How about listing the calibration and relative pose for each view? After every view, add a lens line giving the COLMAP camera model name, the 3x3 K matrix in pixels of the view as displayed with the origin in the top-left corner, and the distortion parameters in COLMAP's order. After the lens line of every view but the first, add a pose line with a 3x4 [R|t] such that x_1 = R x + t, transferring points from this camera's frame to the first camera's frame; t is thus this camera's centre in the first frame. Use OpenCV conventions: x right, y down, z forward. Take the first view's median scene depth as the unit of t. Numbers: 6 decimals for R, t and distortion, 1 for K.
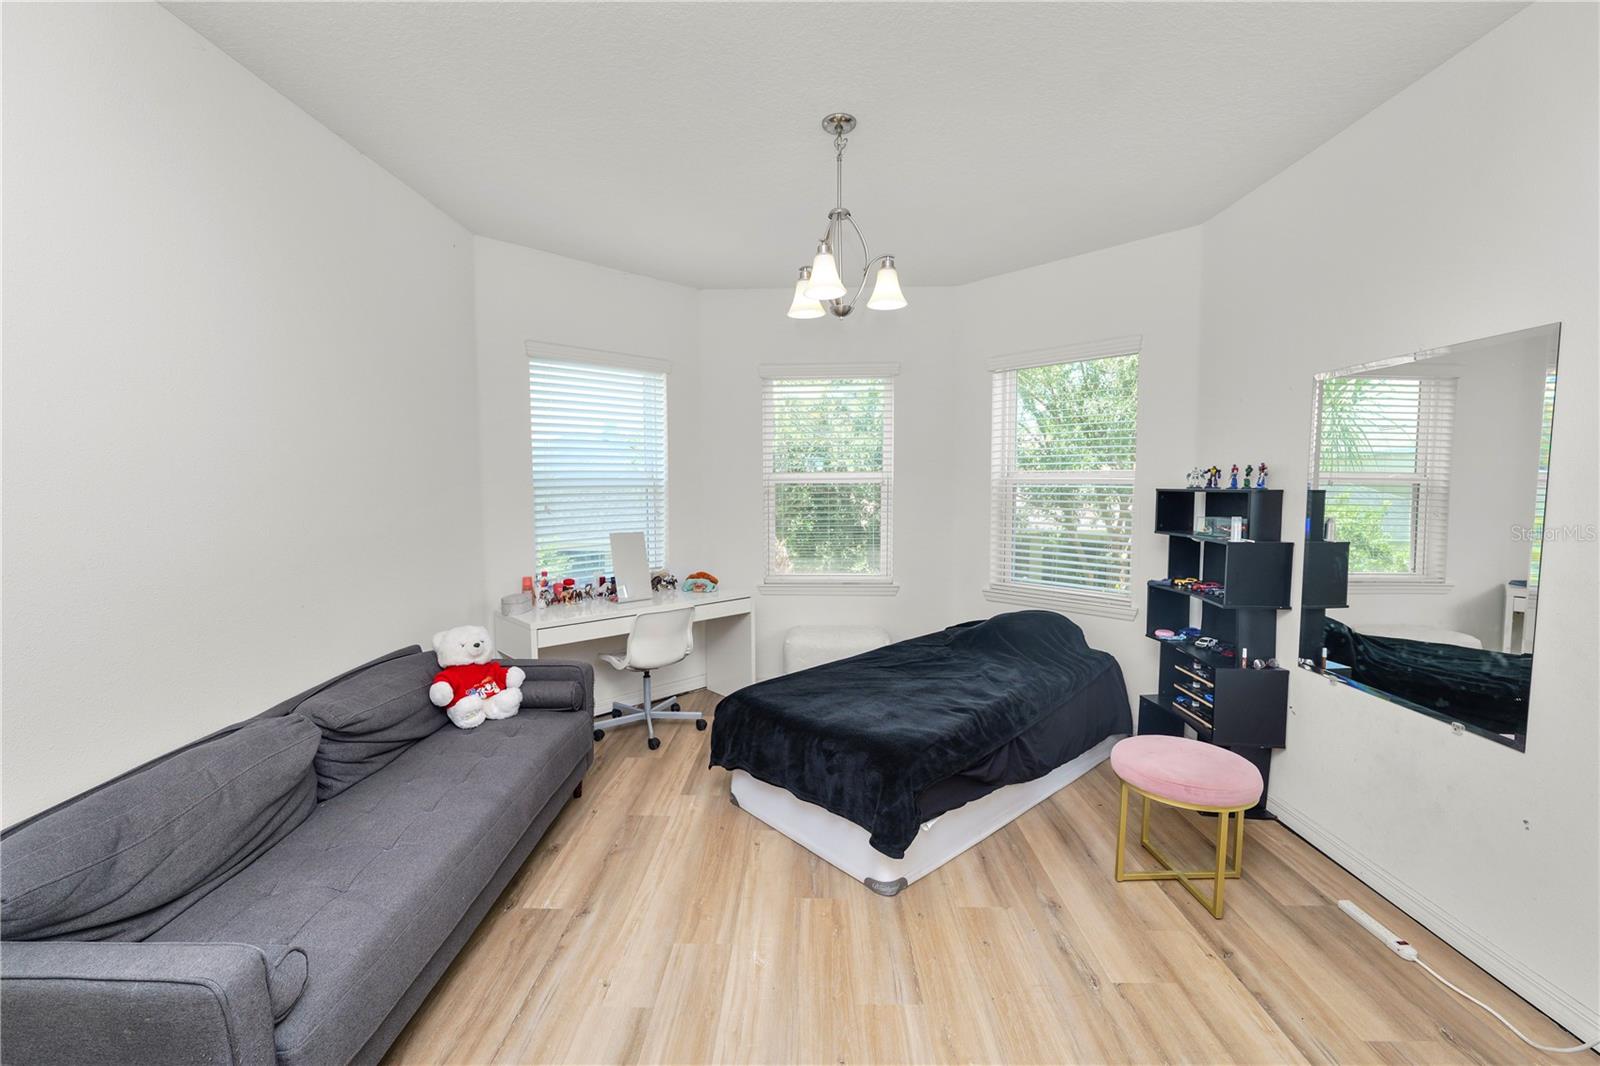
lens RADIAL K [[648.9, 0, 800.7], [0, 648.9, 532.9], [0, 0, 1]] dist [-0.011492, 0.000233]
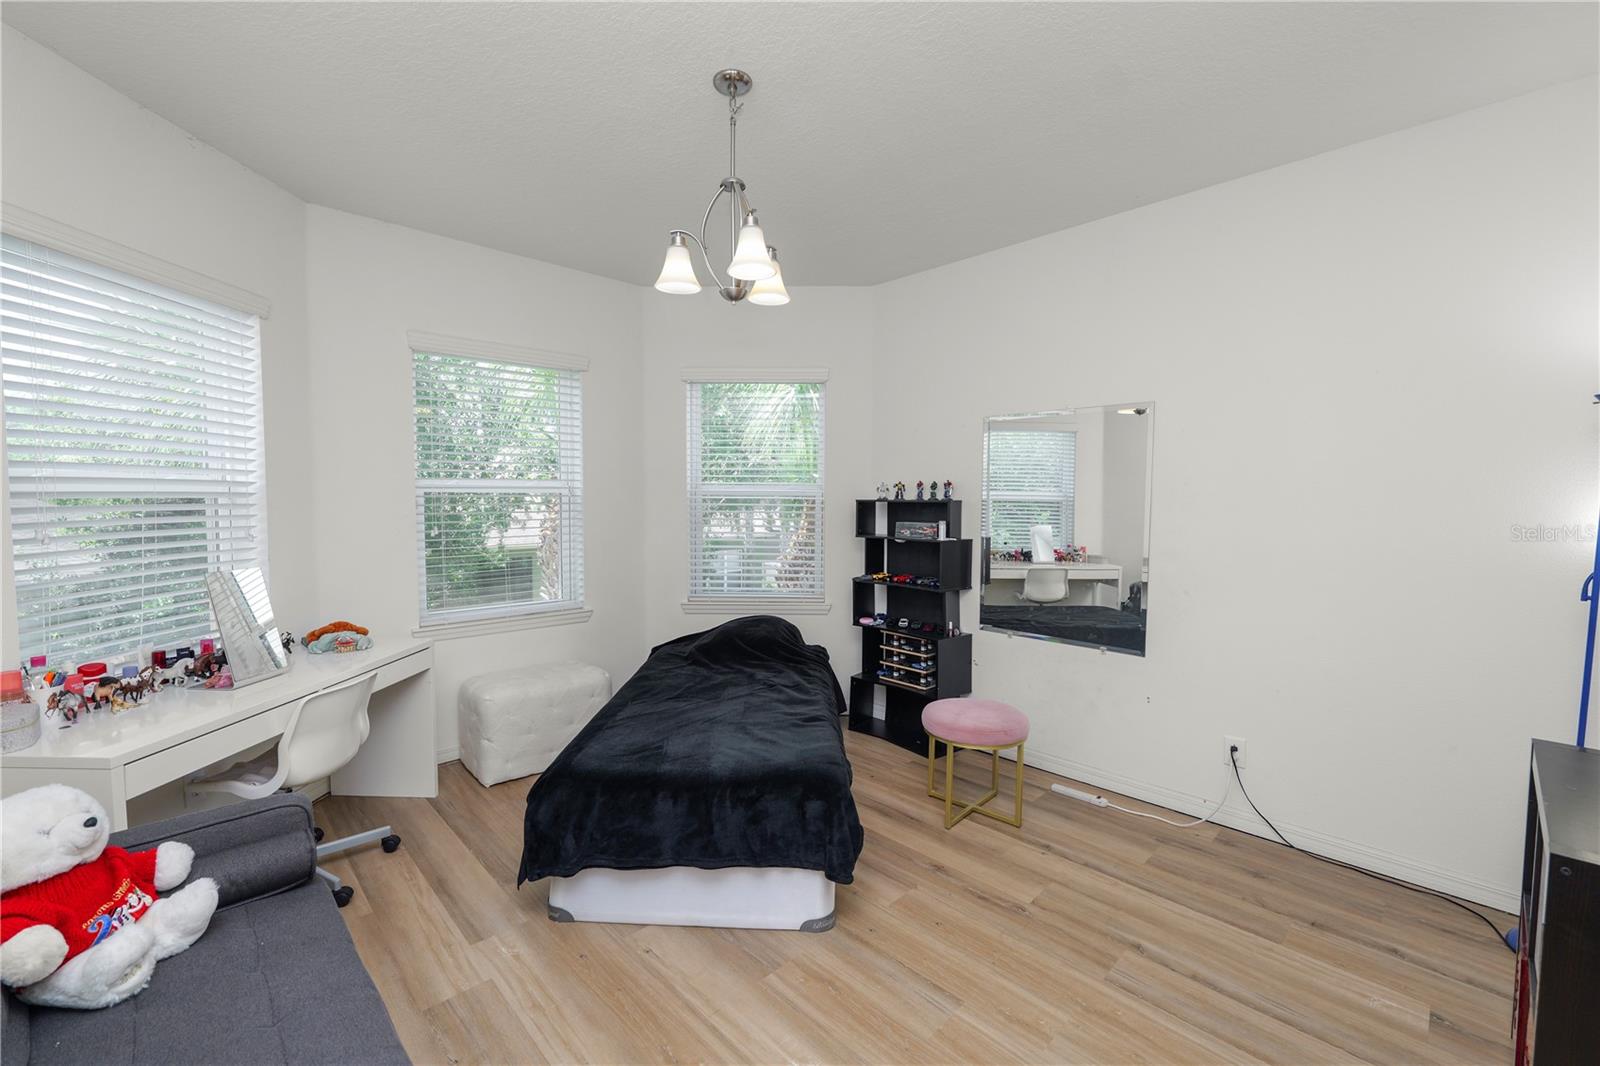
lens RADIAL K [[648.9, 0, 797.0], [0, 648.9, 535.6], [0, 0, 1]] dist [-0.011492, 0.000233]
pose [[0.704753, -0.035366, 0.708570, -0.423159], [0.047083, 0.998886, 0.003027, -0.012920], [-0.707888, 0.031228, 0.705634, 0.272351]]
